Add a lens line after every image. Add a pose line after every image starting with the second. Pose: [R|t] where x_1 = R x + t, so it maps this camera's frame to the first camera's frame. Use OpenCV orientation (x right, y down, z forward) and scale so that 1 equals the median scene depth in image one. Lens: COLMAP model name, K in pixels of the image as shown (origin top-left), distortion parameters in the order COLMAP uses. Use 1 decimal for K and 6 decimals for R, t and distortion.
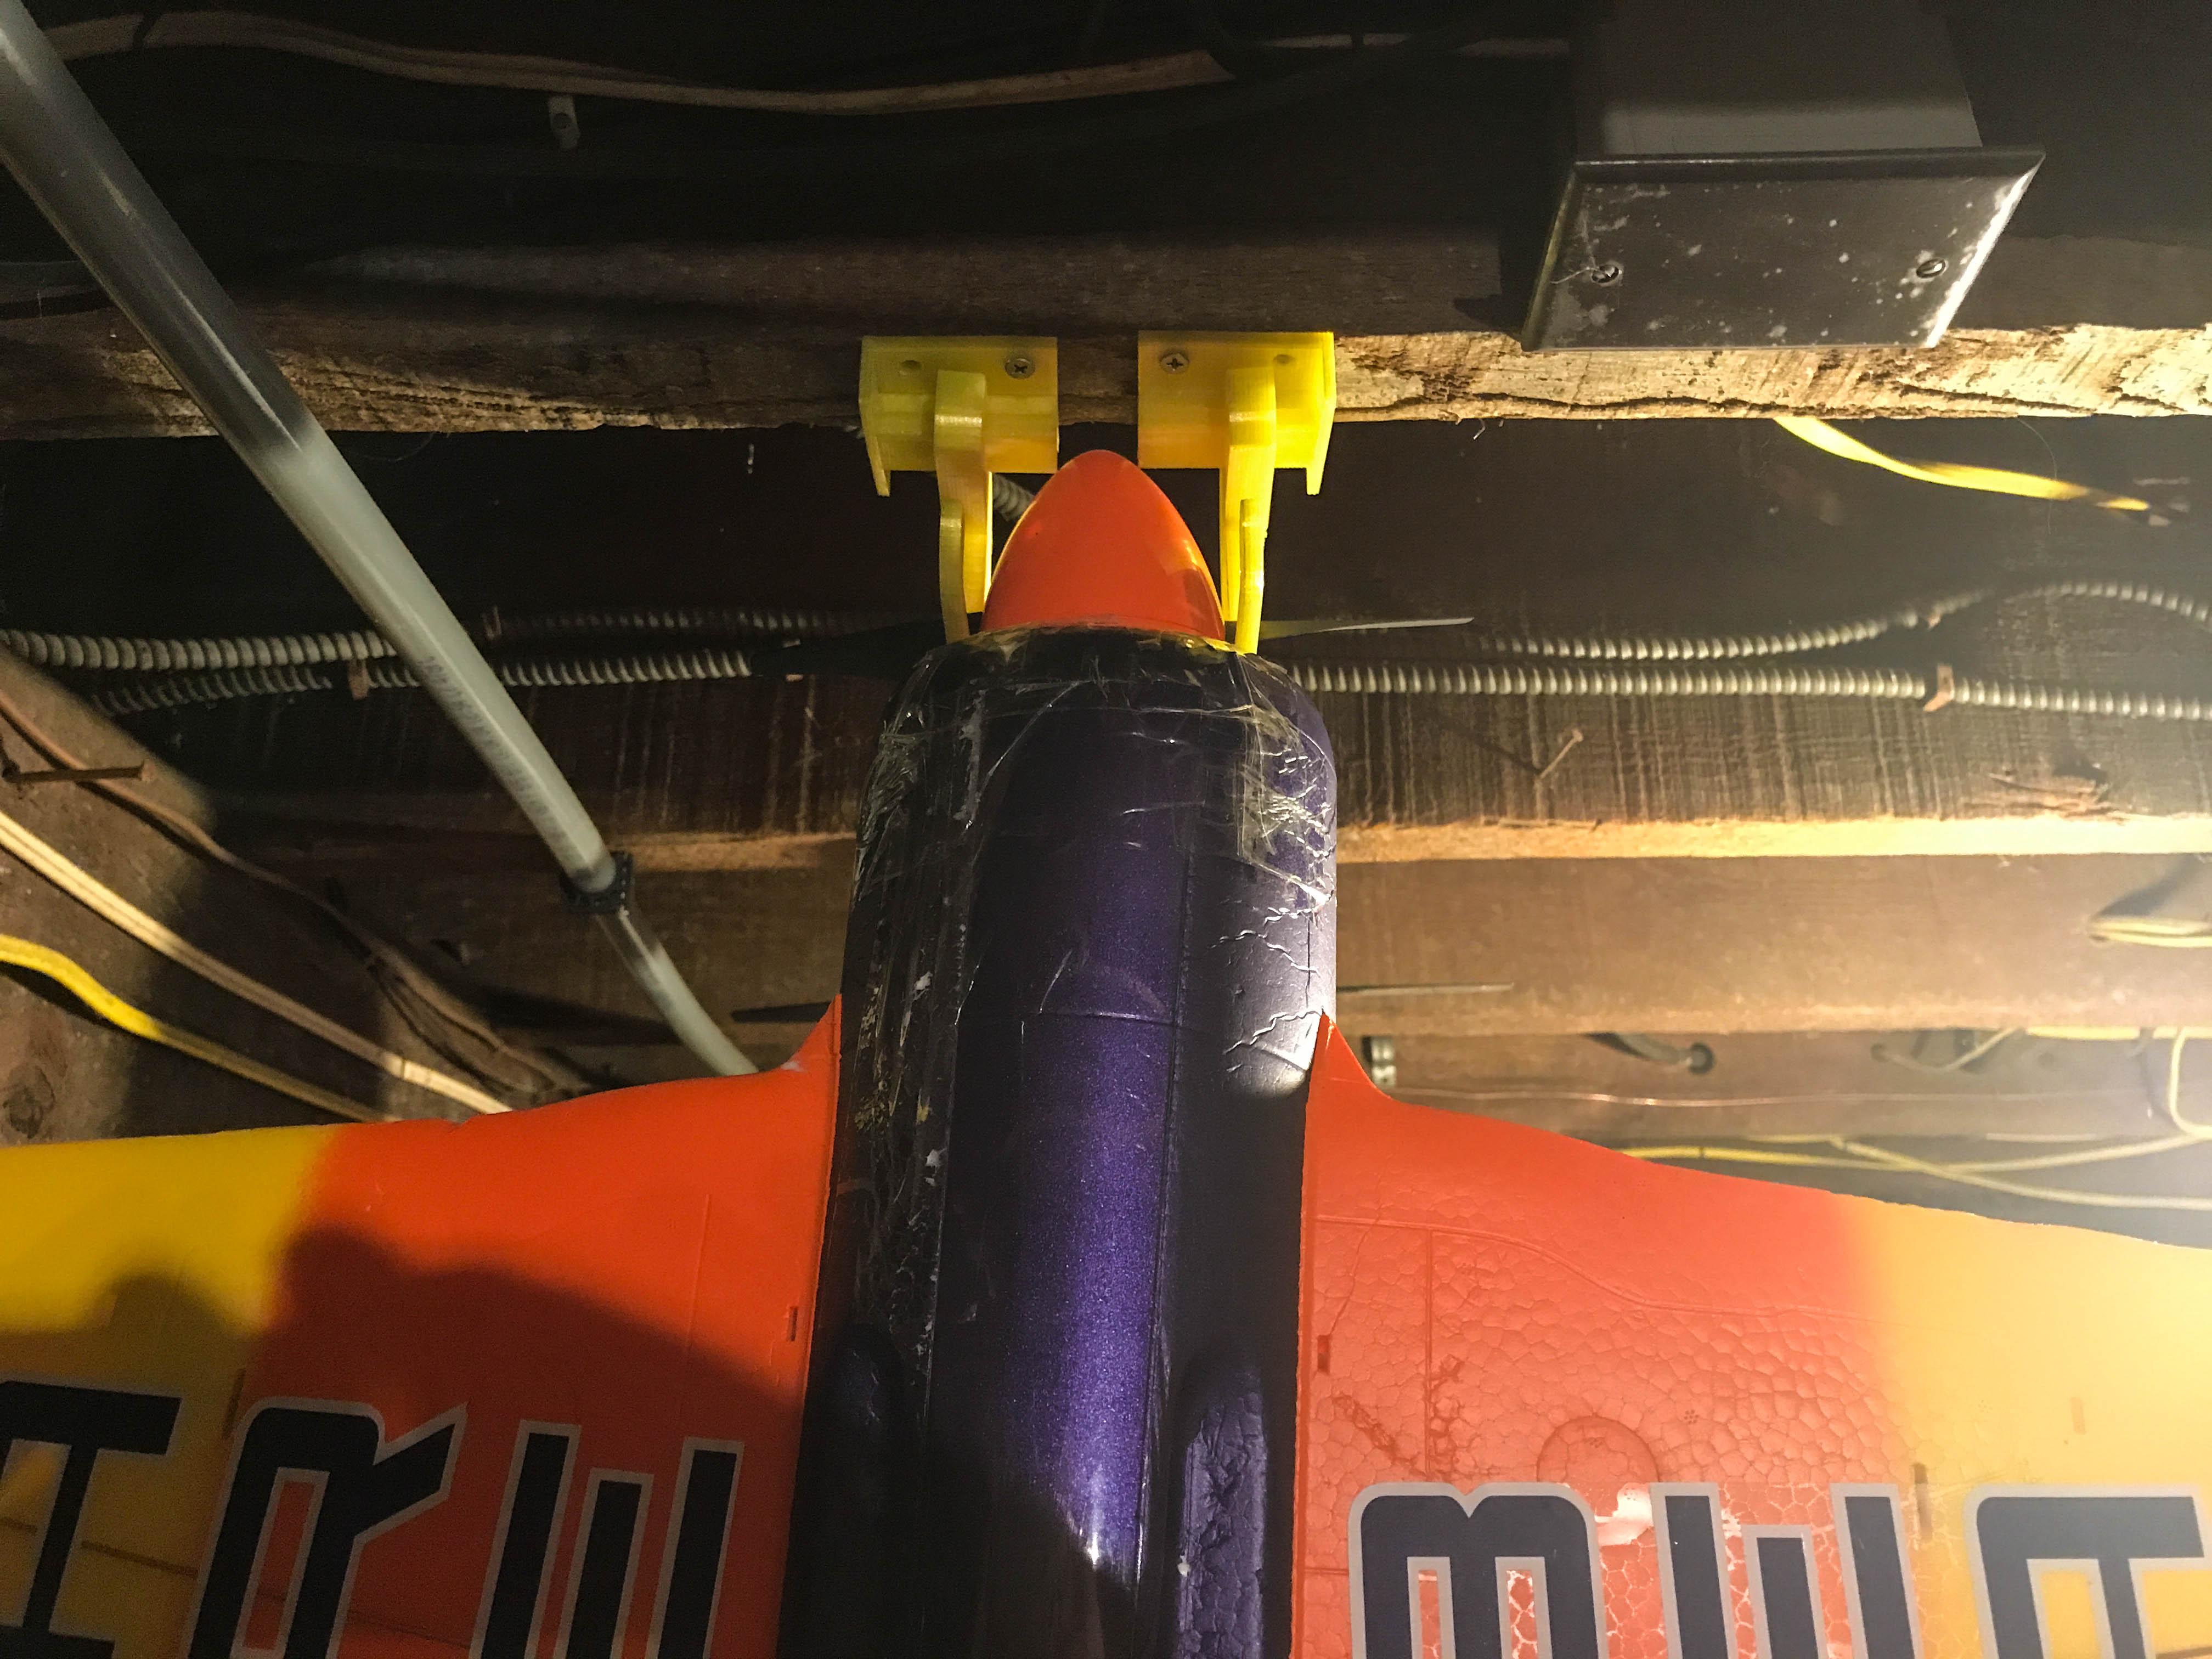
lens RADIAL K [[1783.7, 0, 1106.5], [0, 1783.7, 801.9], [0, 0, 1]] dist [0.006002, -0.007341]
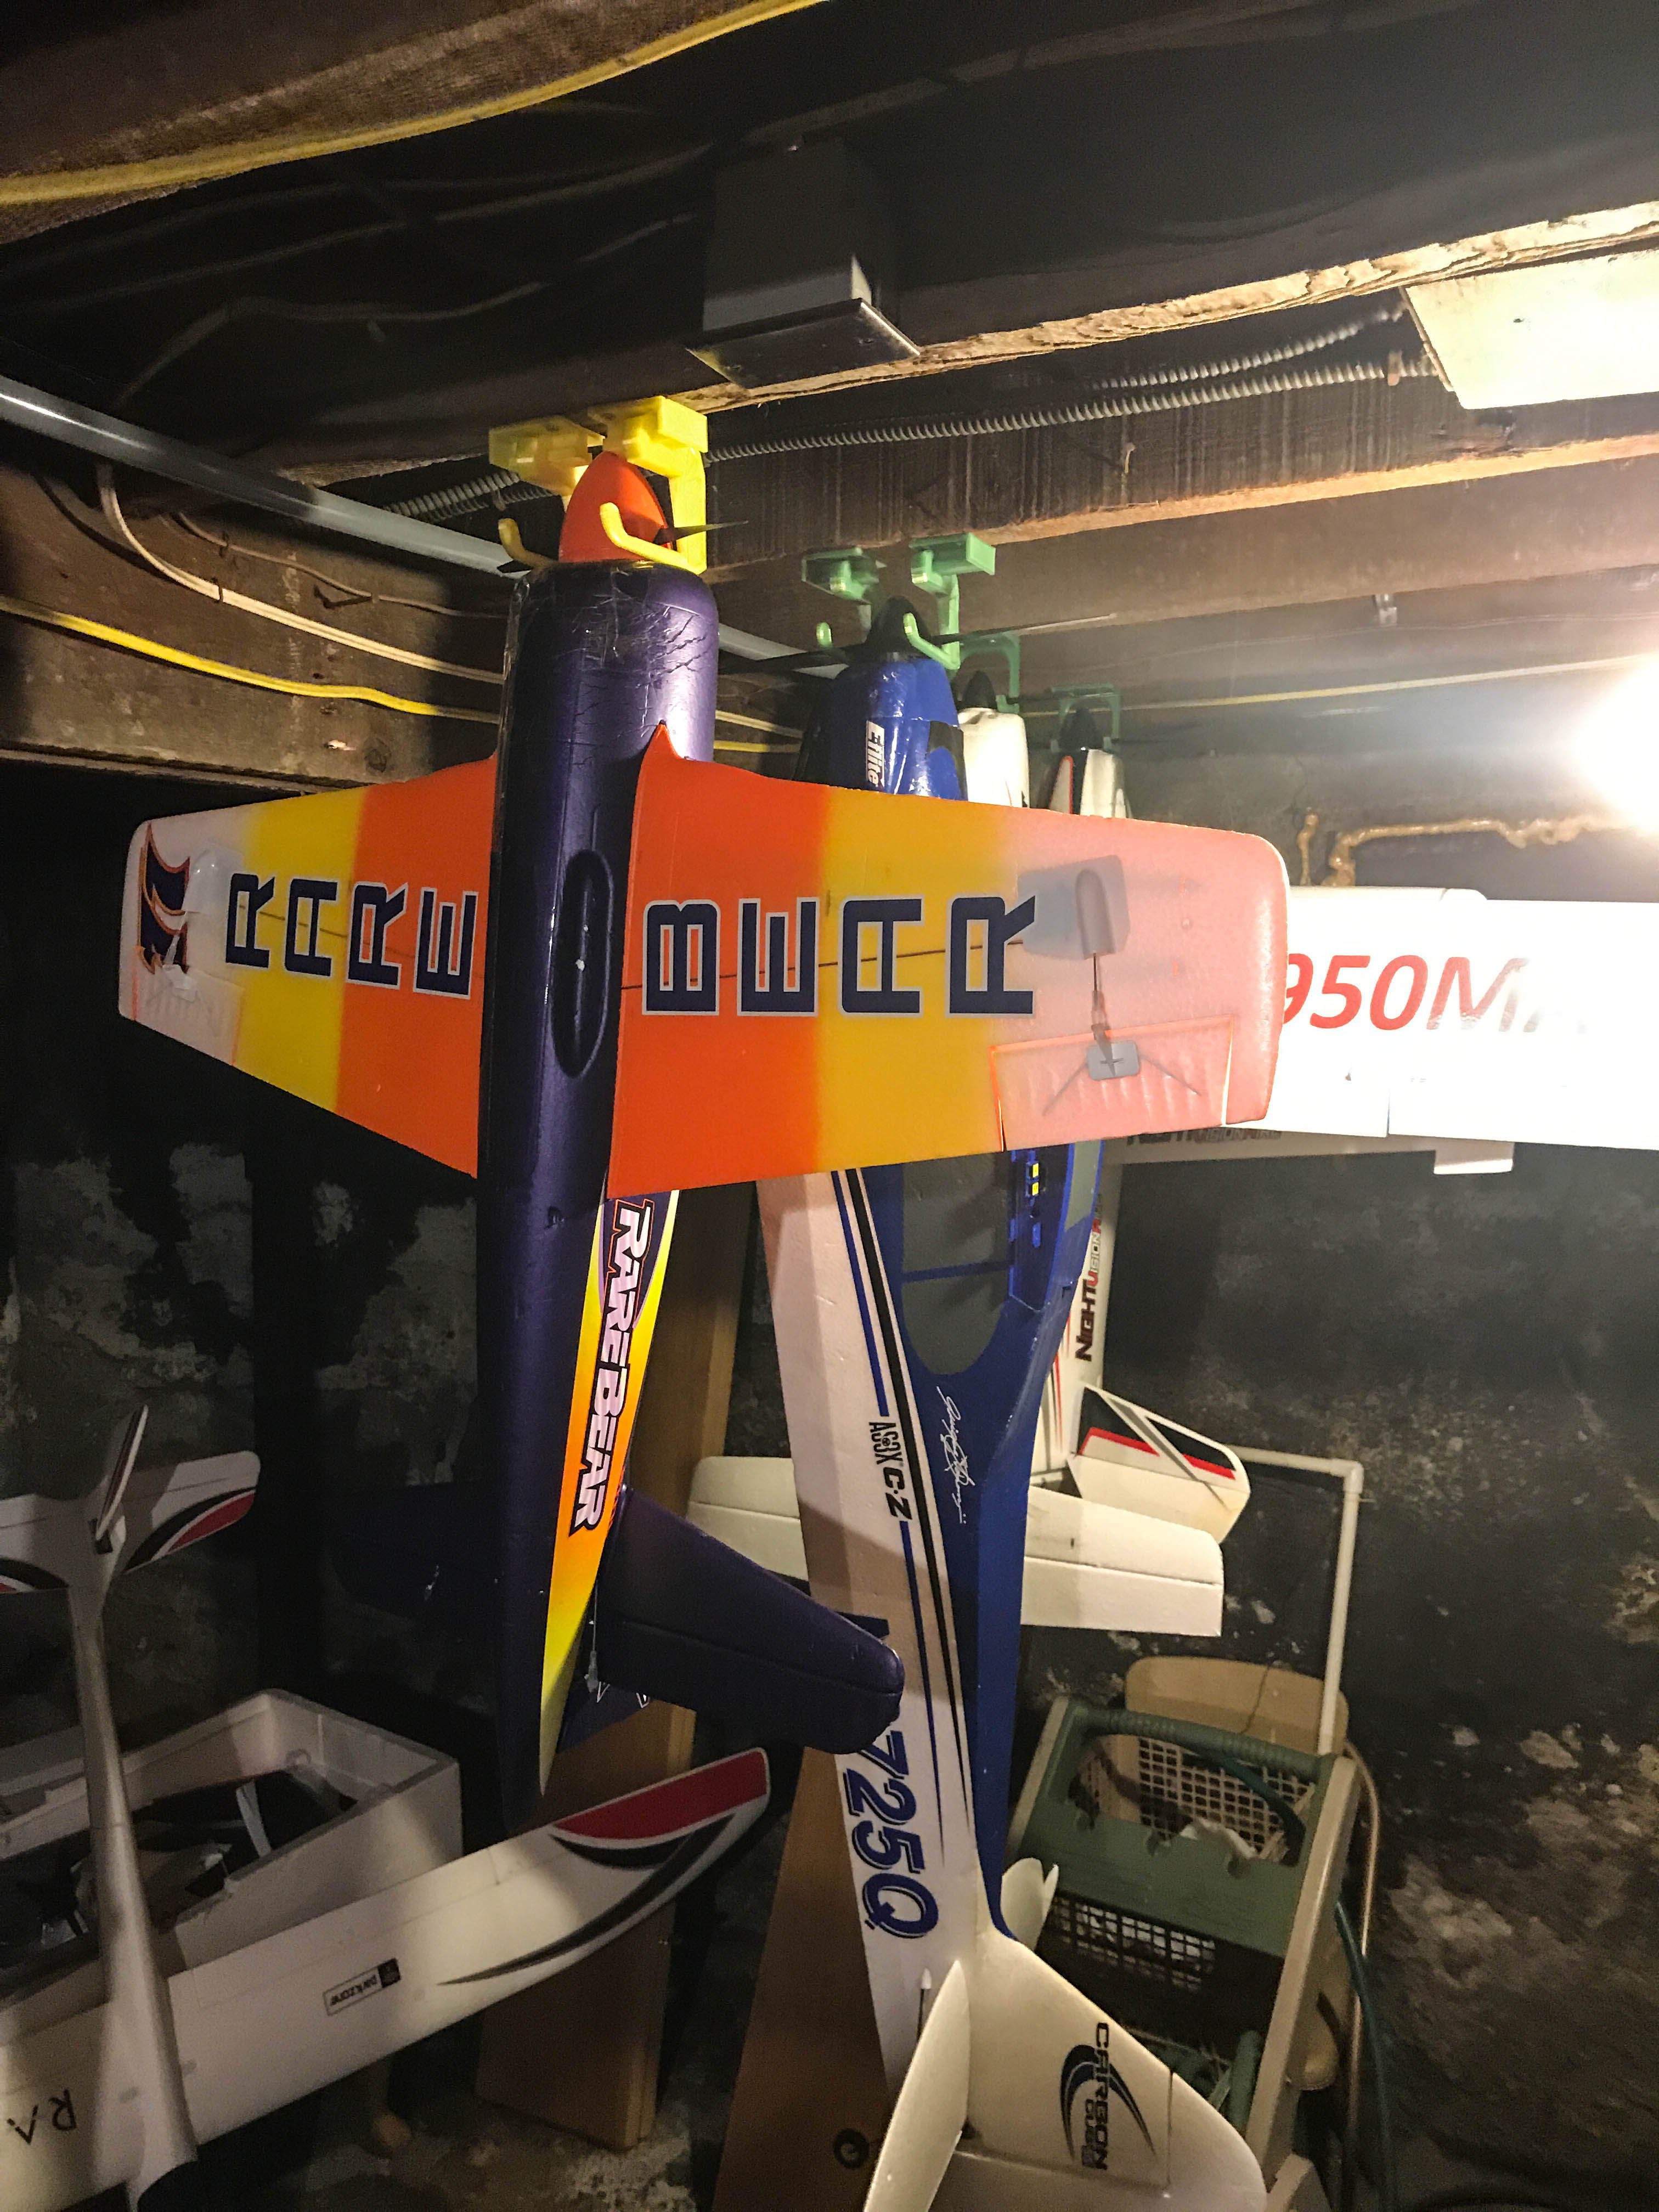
lens RADIAL K [[1715.0, 0, 825.3], [0, 1715.0, 1046.8], [0, 0, 1]] dist [0.049744, -0.093864]
pose [[0.888757, 0.017474, -0.458046, 0.696514], [0.170460, 0.915009, 0.365654, -0.148357], [0.425505, -0.403056, 0.810242, -0.495008]]
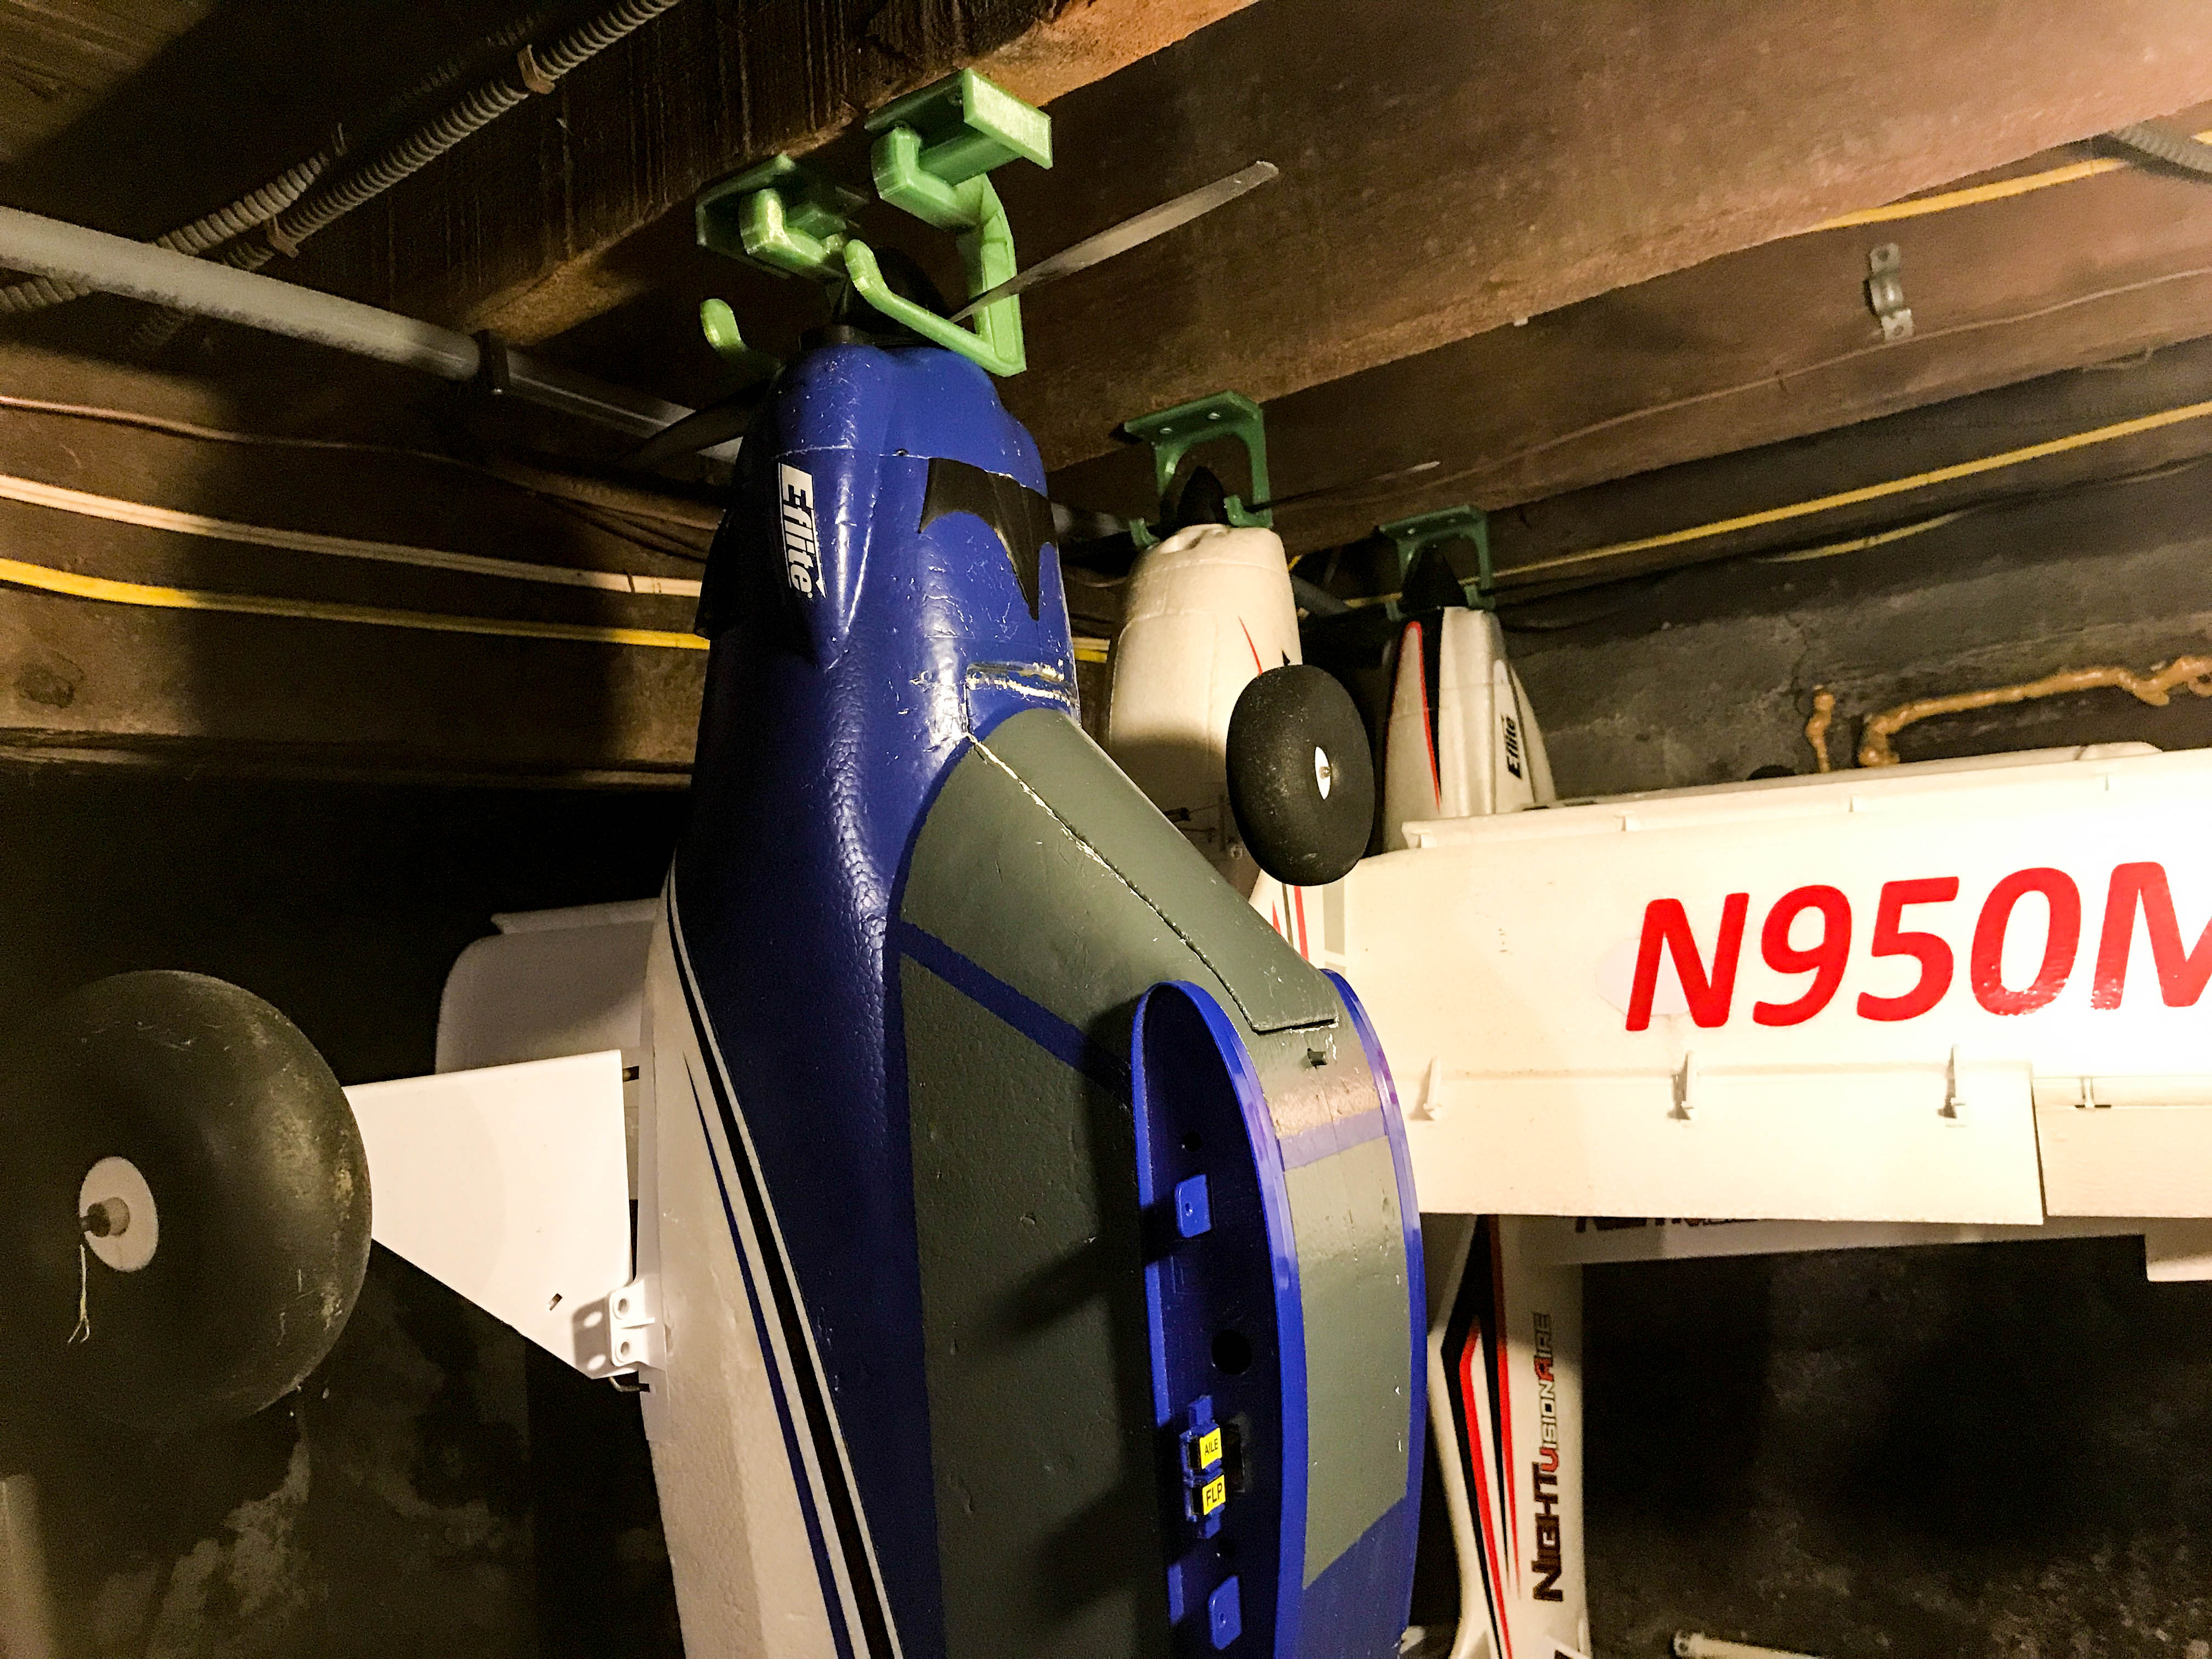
lens RADIAL K [[1788.0, 0, 1069.3], [0, 1788.0, 792.7], [0, 0, 1]] dist [0.001814, -0.009534]
pose [[0.810761, -0.134479, -0.569720, 0.529988], [0.292057, 0.936396, 0.194591, 0.172962], [0.507315, -0.324158, 0.798469, 0.301718]]
